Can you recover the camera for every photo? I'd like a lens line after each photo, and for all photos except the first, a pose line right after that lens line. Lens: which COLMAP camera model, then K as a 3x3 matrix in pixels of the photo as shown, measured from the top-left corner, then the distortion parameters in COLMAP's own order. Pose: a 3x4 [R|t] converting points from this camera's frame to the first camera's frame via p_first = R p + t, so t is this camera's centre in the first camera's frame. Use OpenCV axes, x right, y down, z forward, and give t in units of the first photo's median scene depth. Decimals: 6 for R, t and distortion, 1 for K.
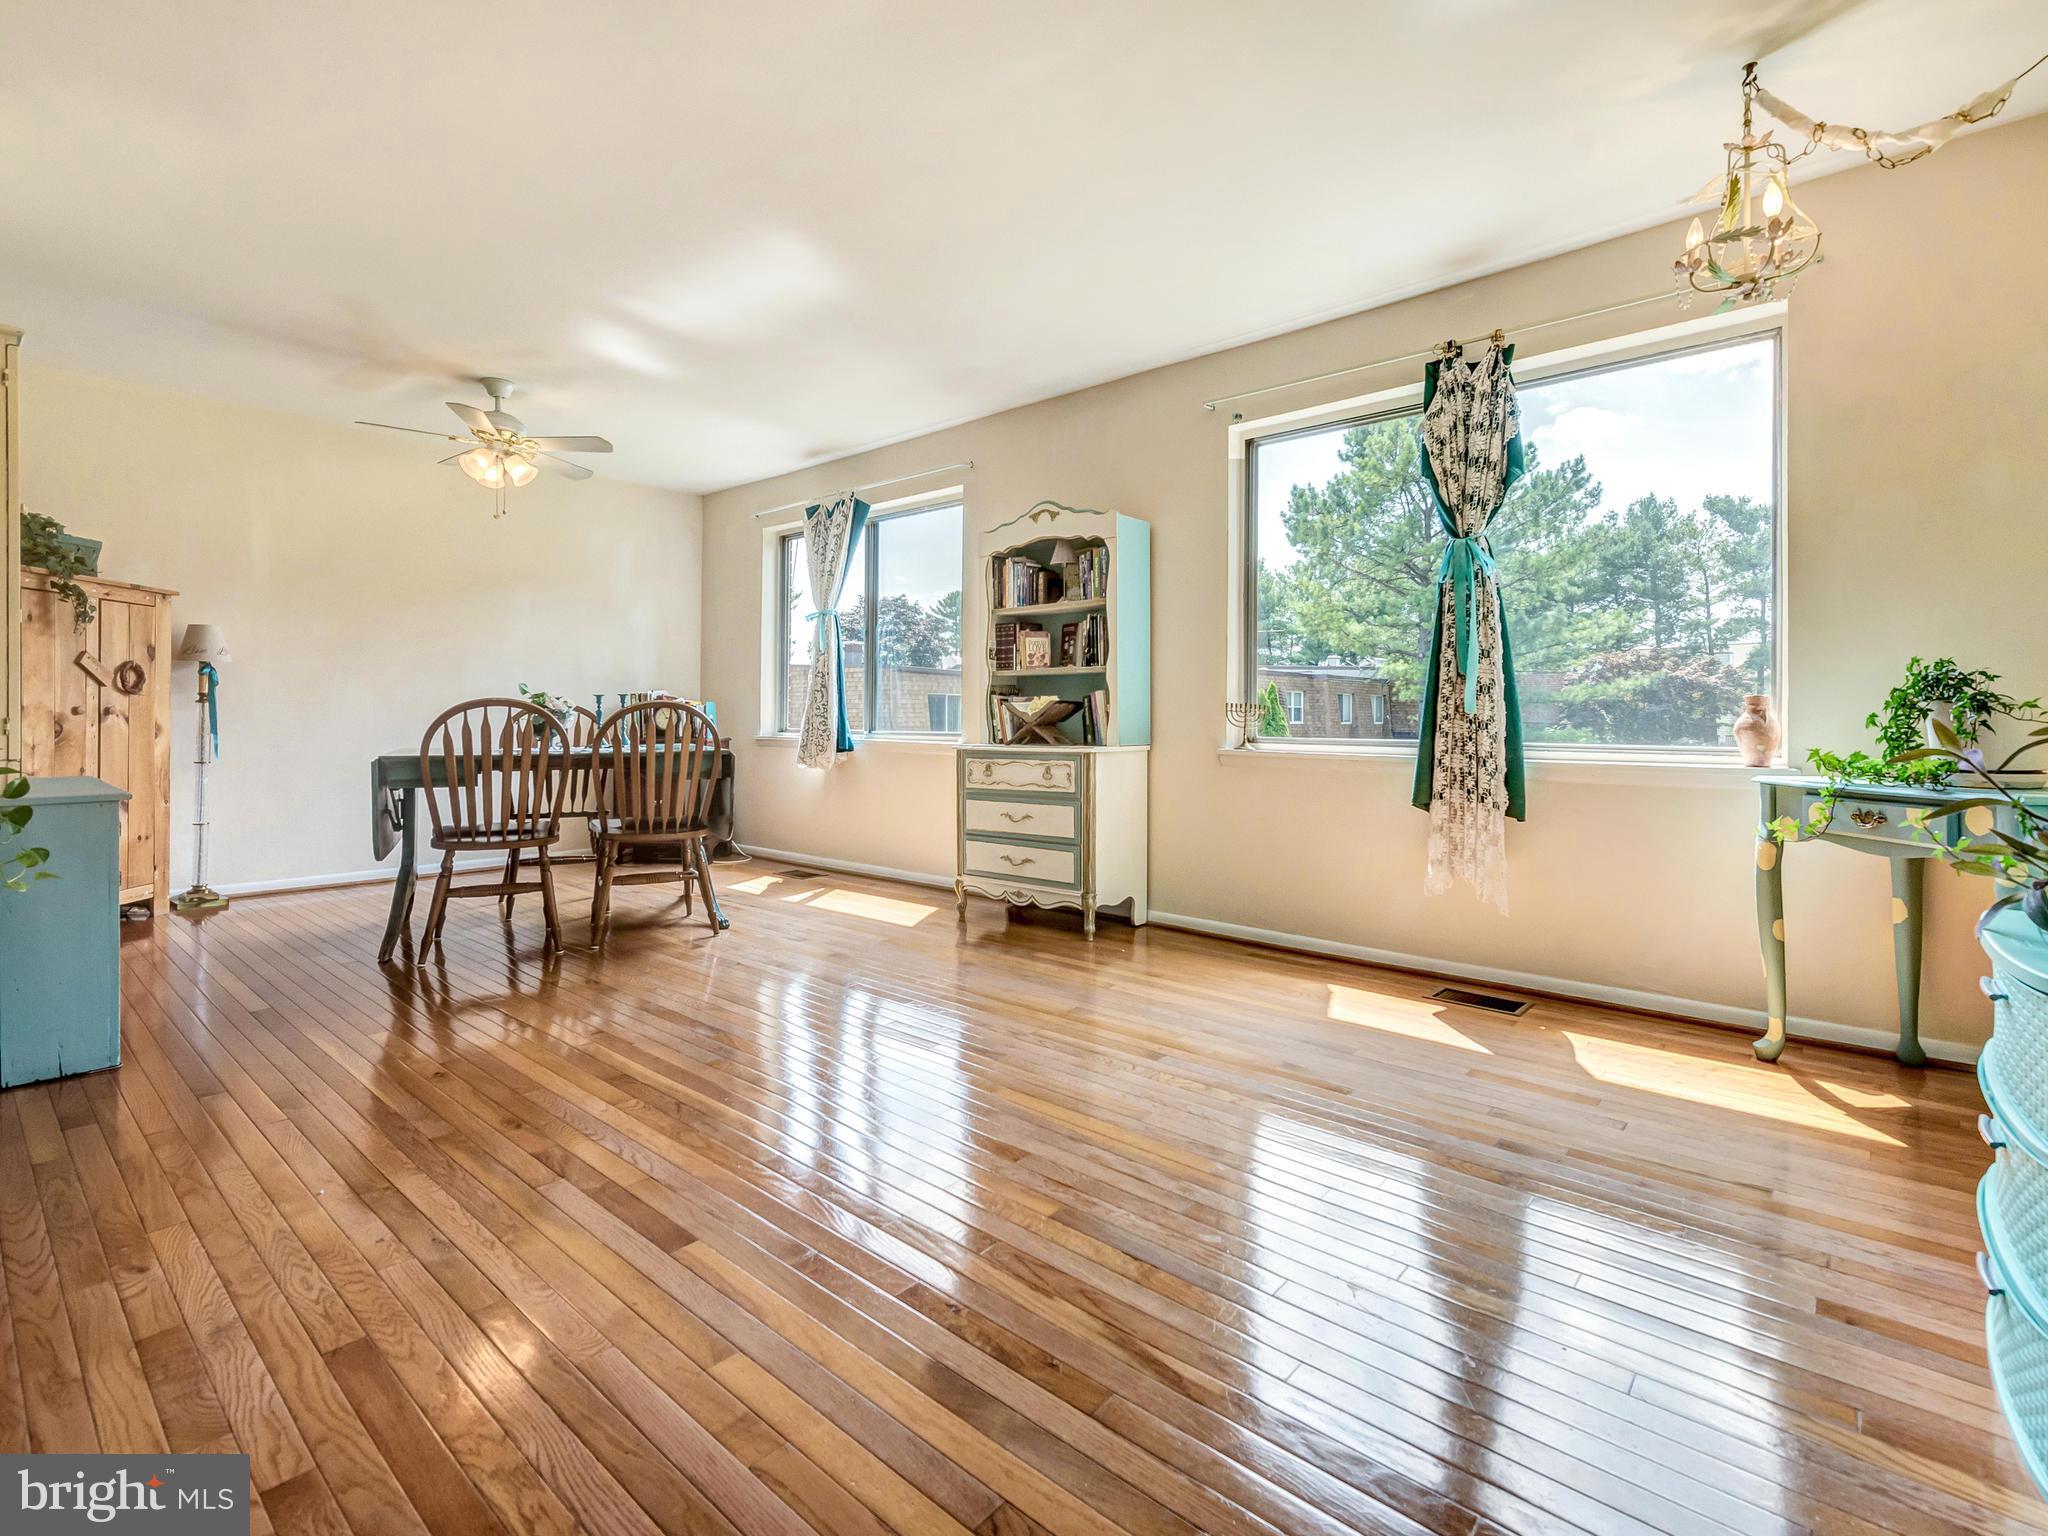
lens RADIAL K [[1084.6, 0, 1021.7], [0, 1084.6, 692.9], [0, 0, 1]] dist [0.005902, 0.000129]
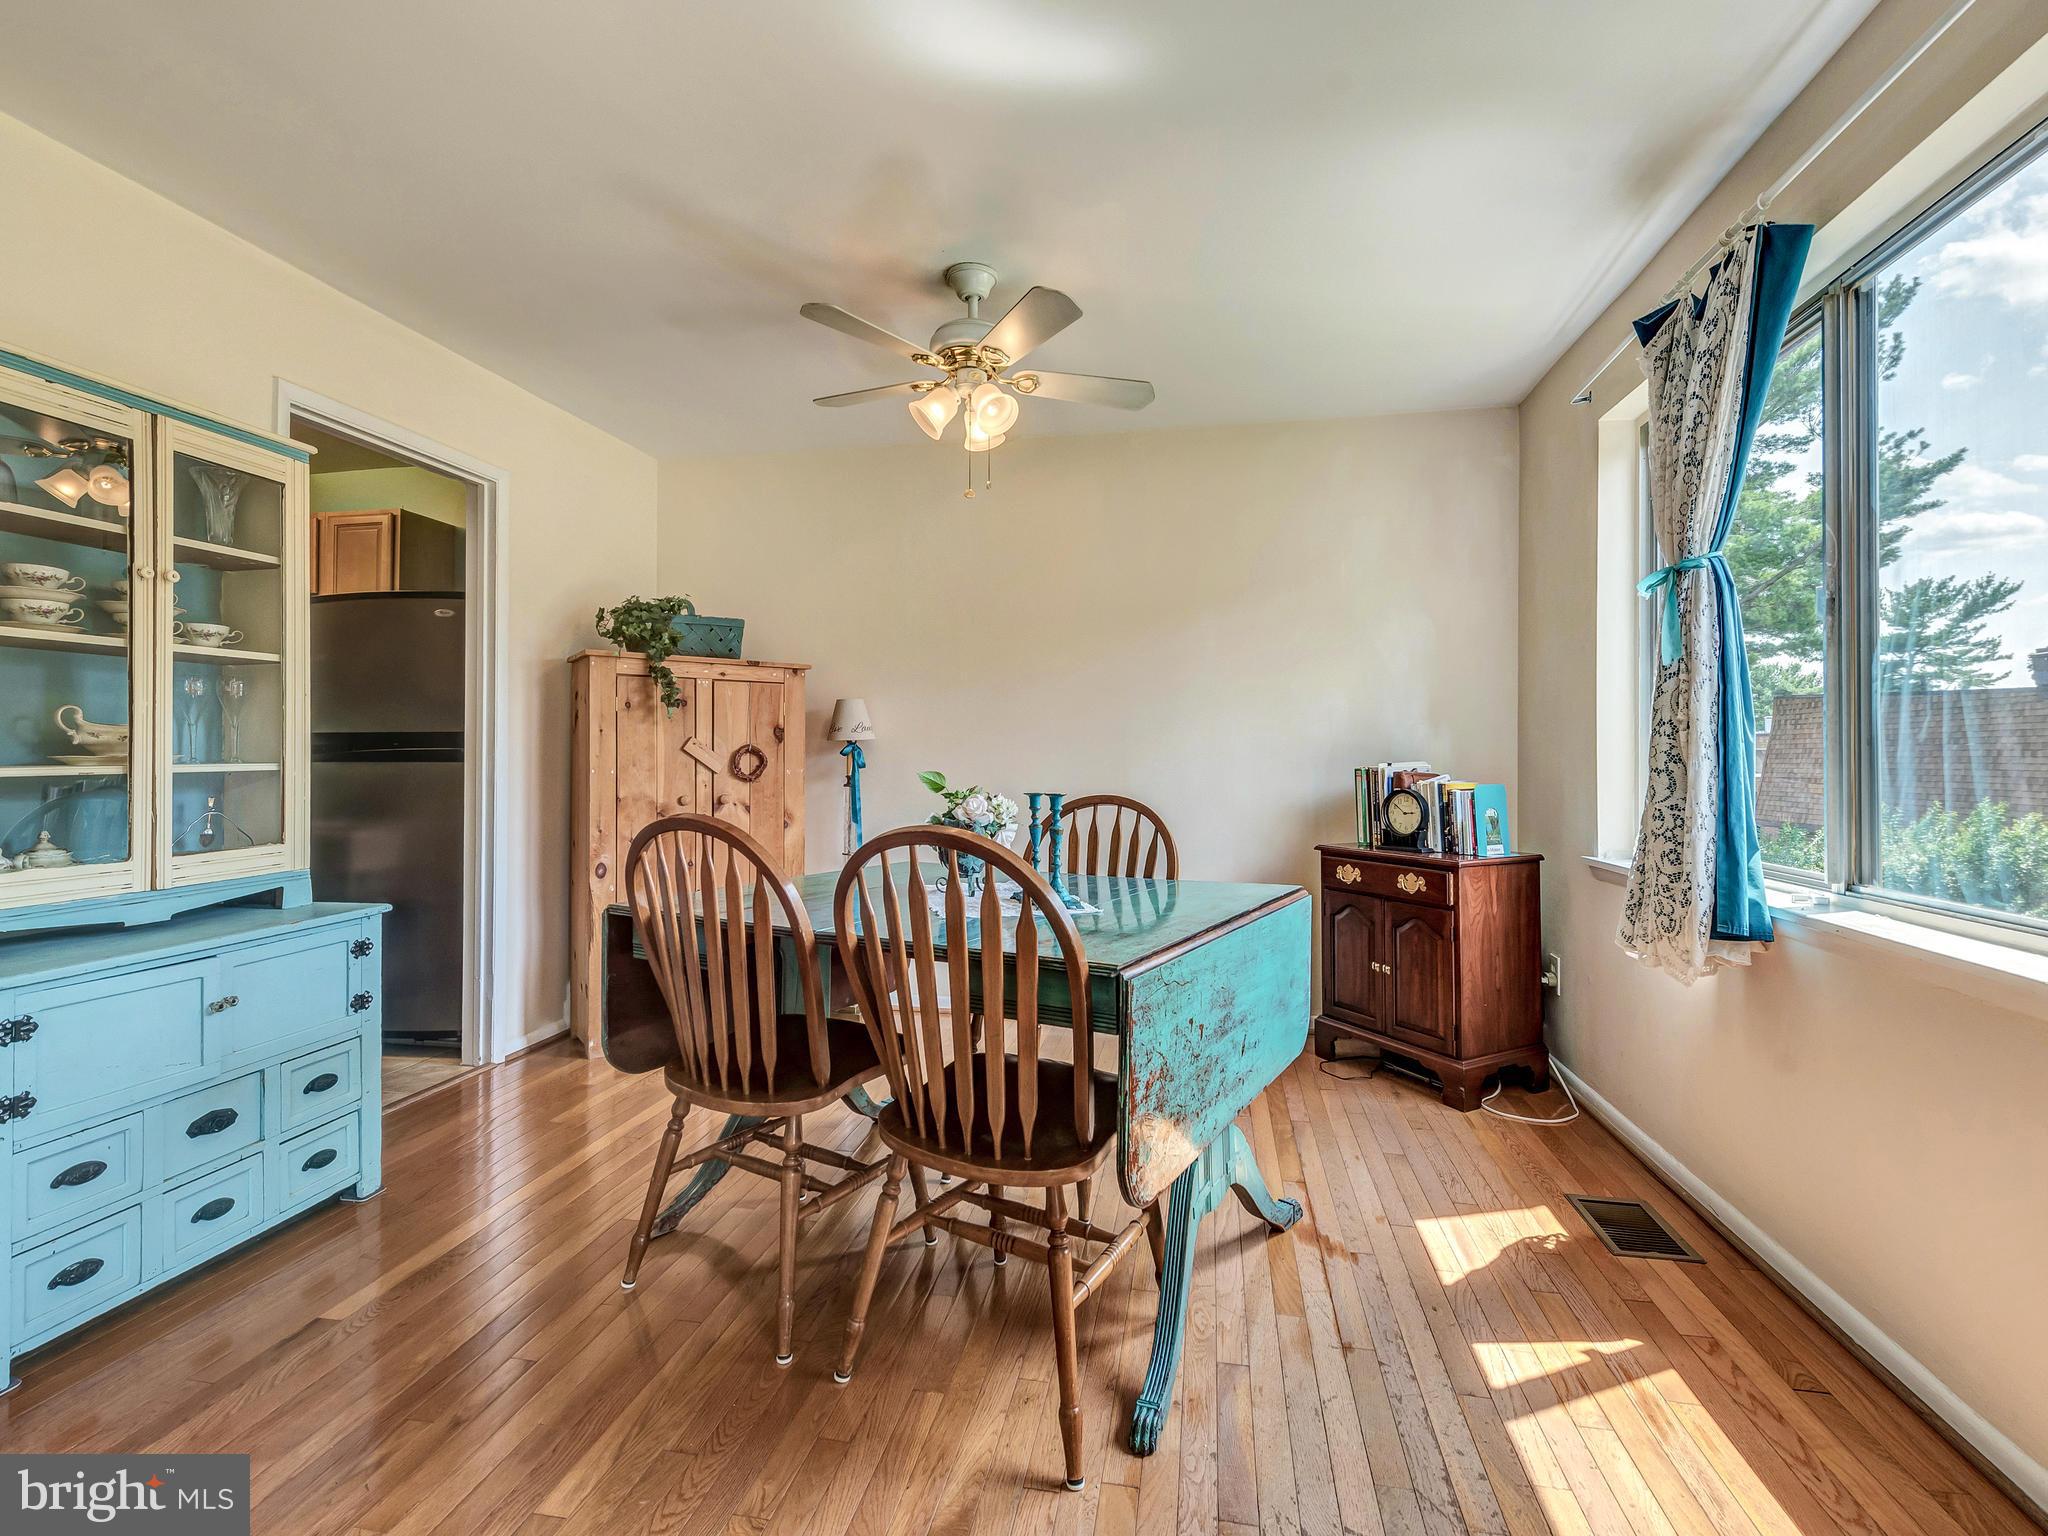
lens RADIAL K [[945.2, 0, 1016.6], [0, 945.2, 753.2], [0, 0, 1]] dist [0.000174, -0.000643]
pose [[0.502056, -0.009775, -0.864780, -0.015740], [0.023068, 0.999732, 0.002092, -0.019704], [0.864527, -0.020999, 0.502147, 0.833571]]
